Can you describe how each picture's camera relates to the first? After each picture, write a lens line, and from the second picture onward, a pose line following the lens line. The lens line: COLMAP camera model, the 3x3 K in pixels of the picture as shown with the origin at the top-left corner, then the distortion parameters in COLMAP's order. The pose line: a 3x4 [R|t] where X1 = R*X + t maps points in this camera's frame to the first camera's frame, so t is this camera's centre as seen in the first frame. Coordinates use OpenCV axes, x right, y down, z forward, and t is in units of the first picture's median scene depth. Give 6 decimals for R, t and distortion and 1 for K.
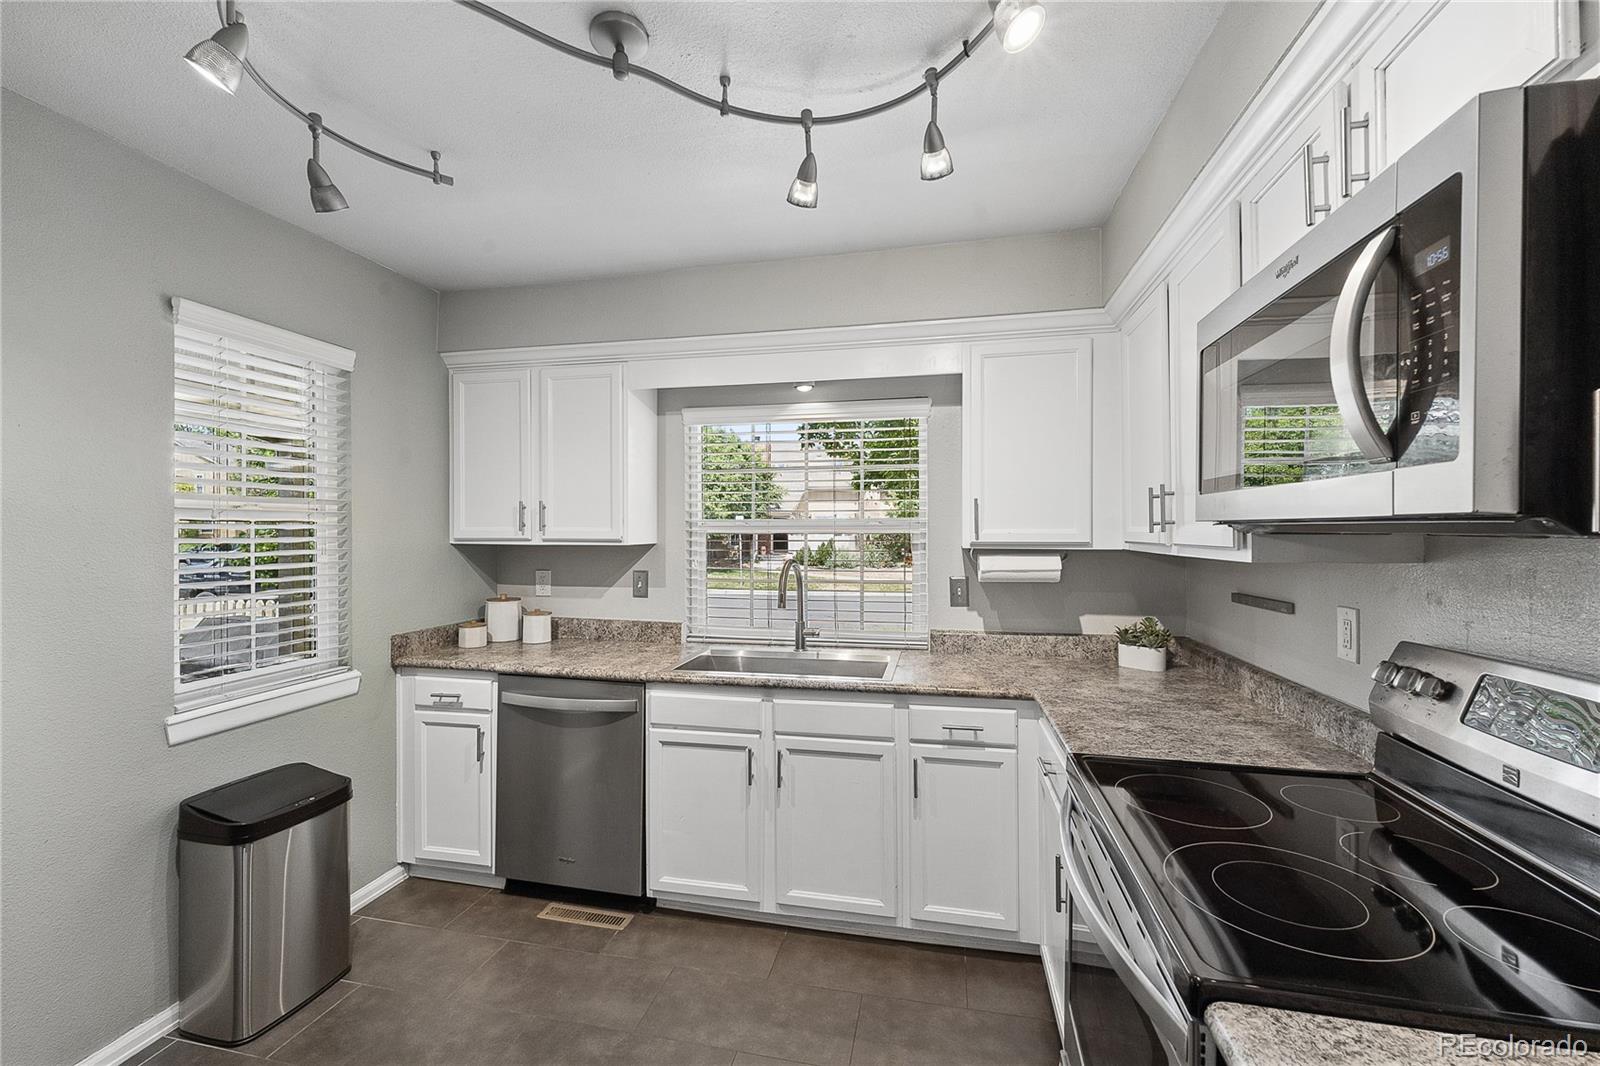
lens RADIAL K [[667.2, 0, 794.9], [0, 667.2, 532.7], [0, 0, 1]] dist [0.004916, -0.004321]
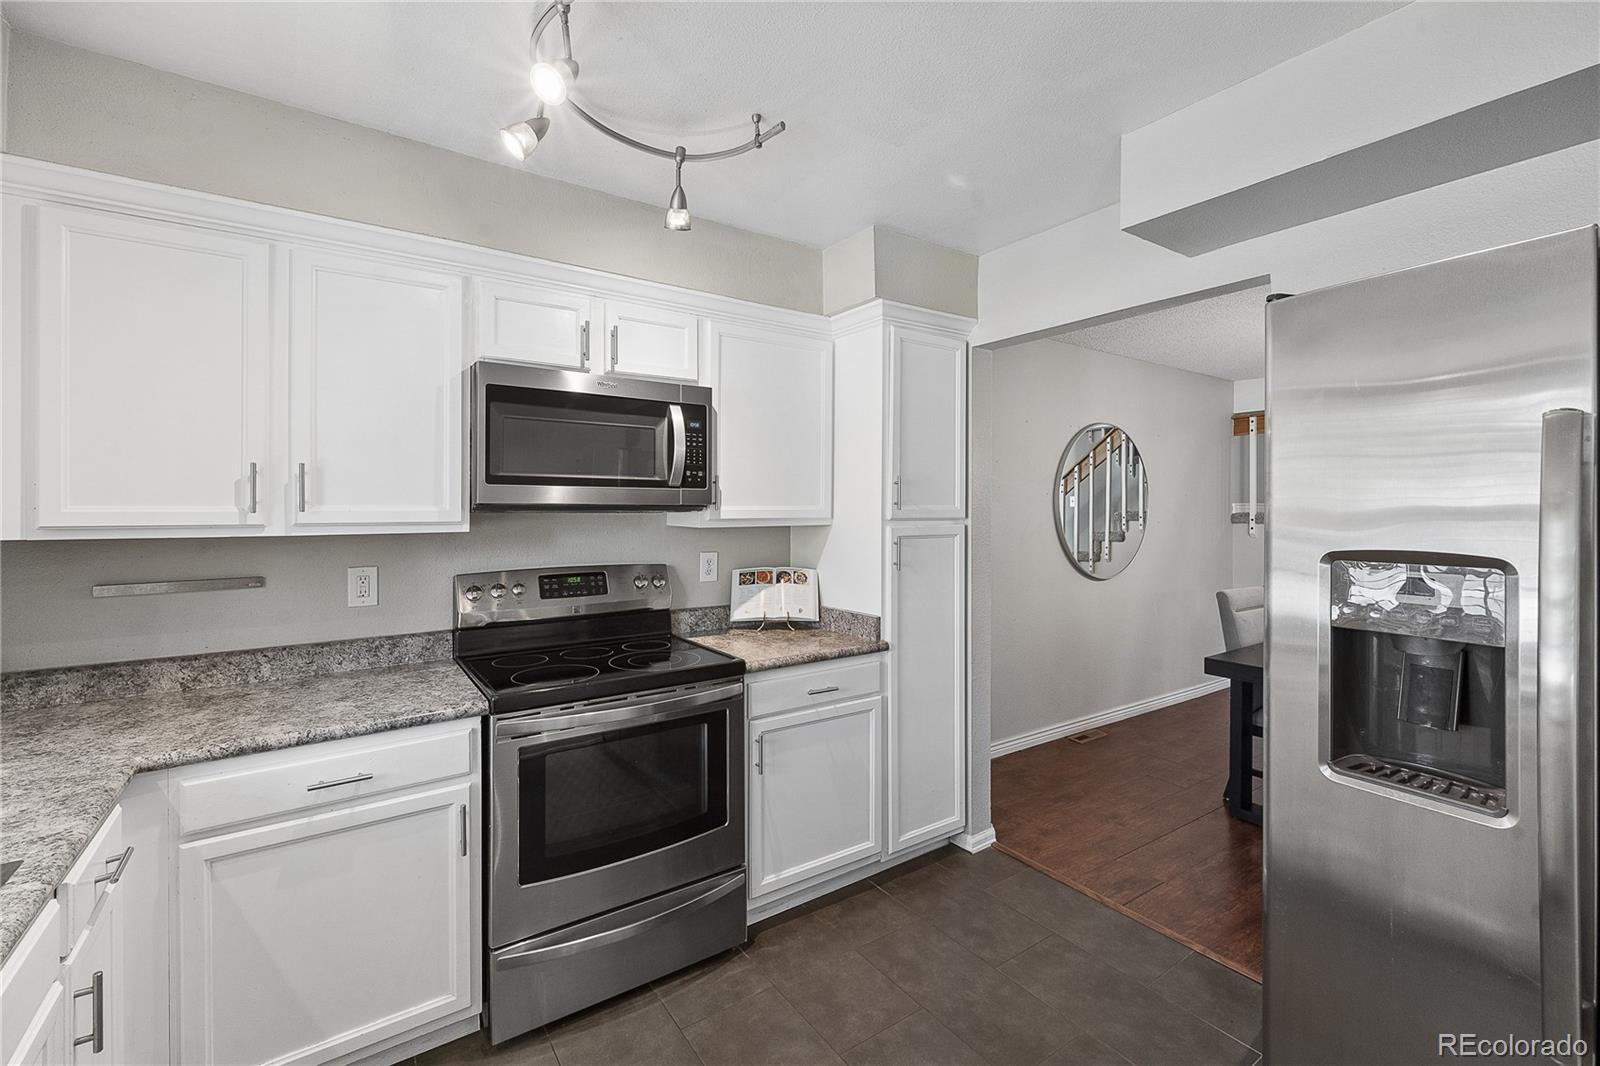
lens RADIAL K [[667.2, 0, 790.6], [0, 667.2, 510.6], [0, 0, 1]] dist [0.004916, -0.004321]
pose [[-0.722186, 0.002007, 0.691696, -0.533239], [0.005450, 0.999981, 0.002789, -0.001153], [-0.691678, 0.005784, -0.722183, 0.998101]]
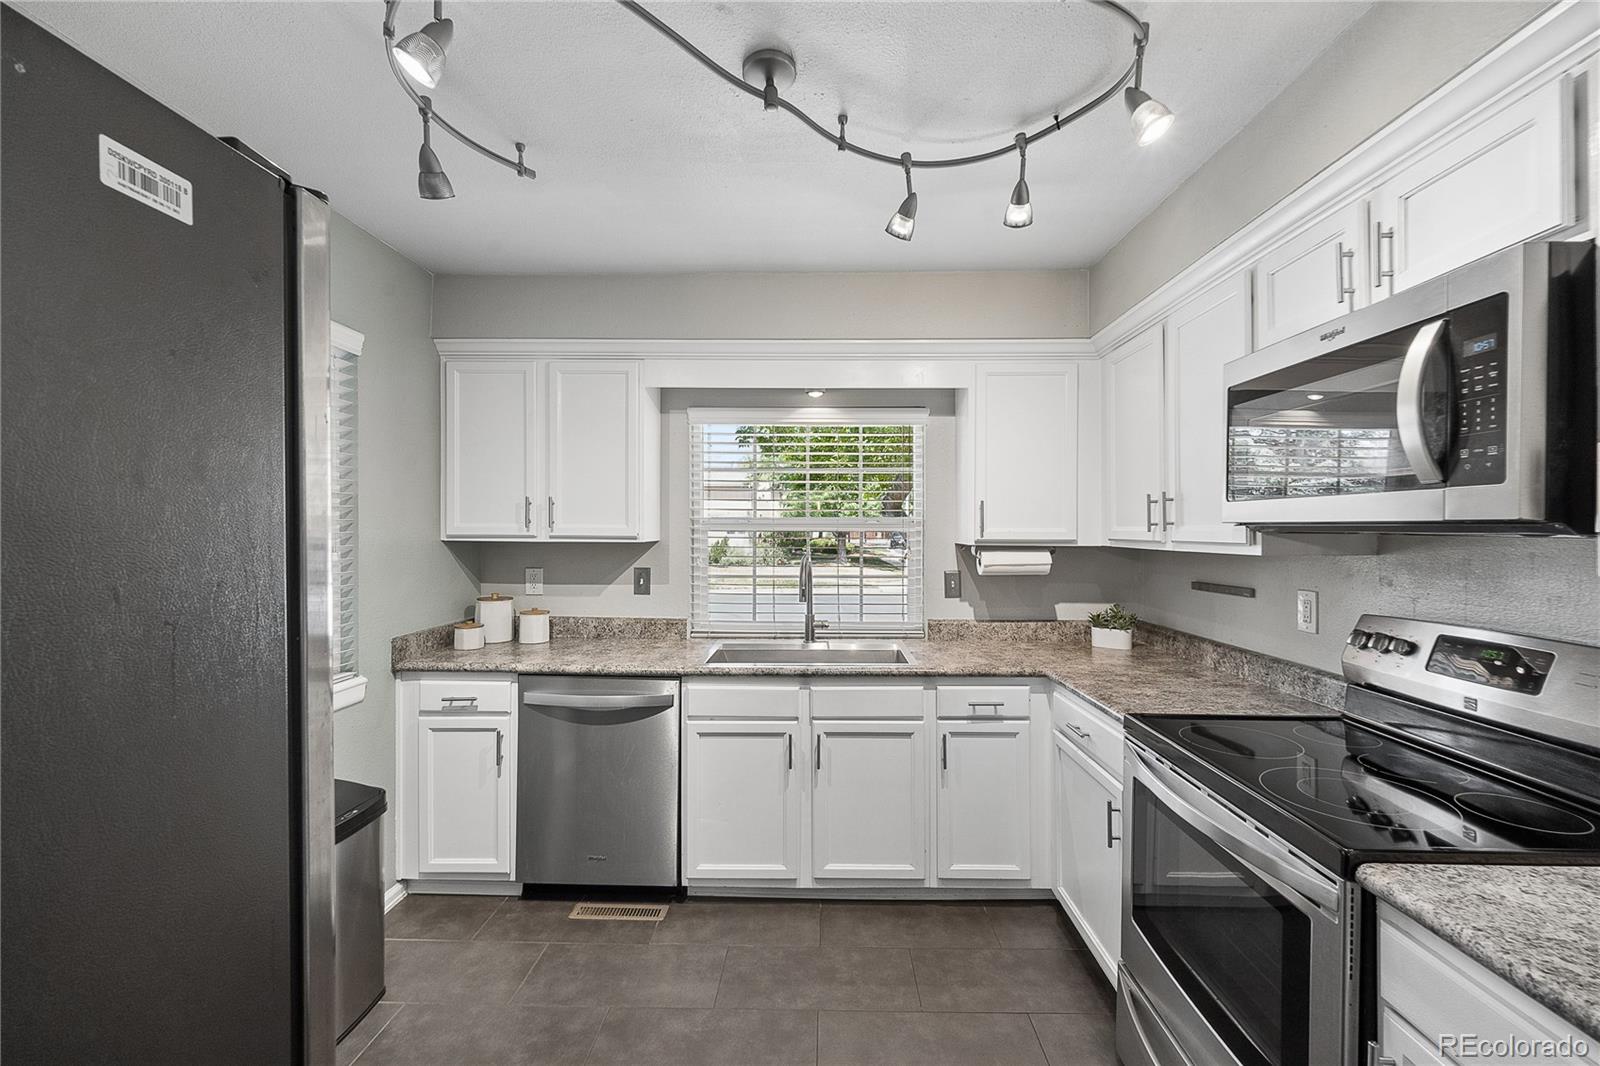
lens RADIAL K [[667.2, 0, 816.4], [0, 667.2, 530.0], [0, 0, 1]] dist [0.004916, -0.004321]
pose [[0.979199, 0.004454, 0.202853, -0.257230], [-0.004187, 0.999990, -0.001744, 0.001254], [-0.202859, 0.000859, 0.979208, -0.047732]]
